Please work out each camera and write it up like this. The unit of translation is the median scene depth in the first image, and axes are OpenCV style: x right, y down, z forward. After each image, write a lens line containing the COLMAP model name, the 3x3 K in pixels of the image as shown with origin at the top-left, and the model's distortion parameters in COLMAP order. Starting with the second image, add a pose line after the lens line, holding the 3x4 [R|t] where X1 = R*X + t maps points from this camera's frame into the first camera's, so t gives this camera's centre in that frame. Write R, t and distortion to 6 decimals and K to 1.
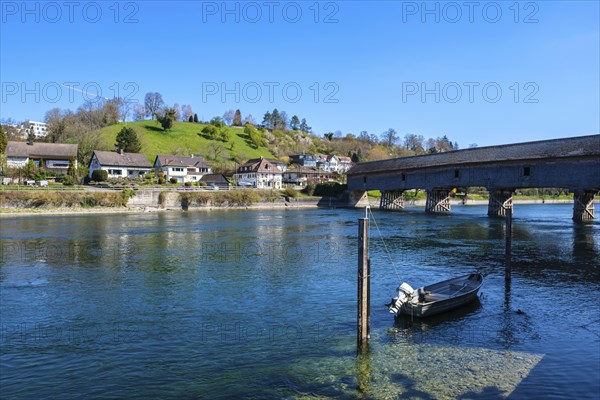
lens RADIAL K [[441.3, 0, 300.0], [0, 441.3, 200.0], [0, 0, 1]] dist [0.002803, 0.002019]
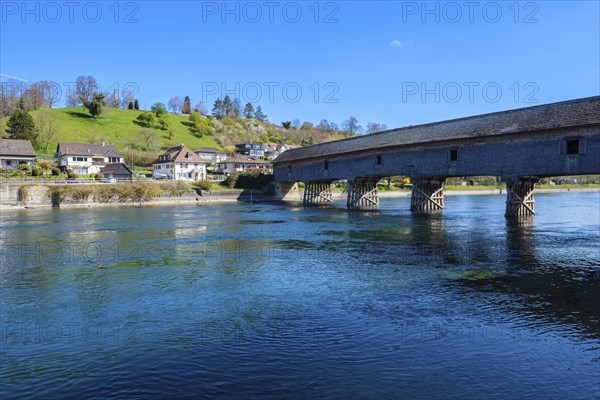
lens RADIAL K [[441.3, 0, 300.0], [0, 441.3, 200.0], [0, 0, 1]] dist [0.002803, 0.002019]
pose [[0.998544, -0.011729, 0.052656, 0.113775], [0.010769, 0.999771, 0.018474, -0.001228], [-0.052860, -0.017880, 0.998442, 0.130006]]
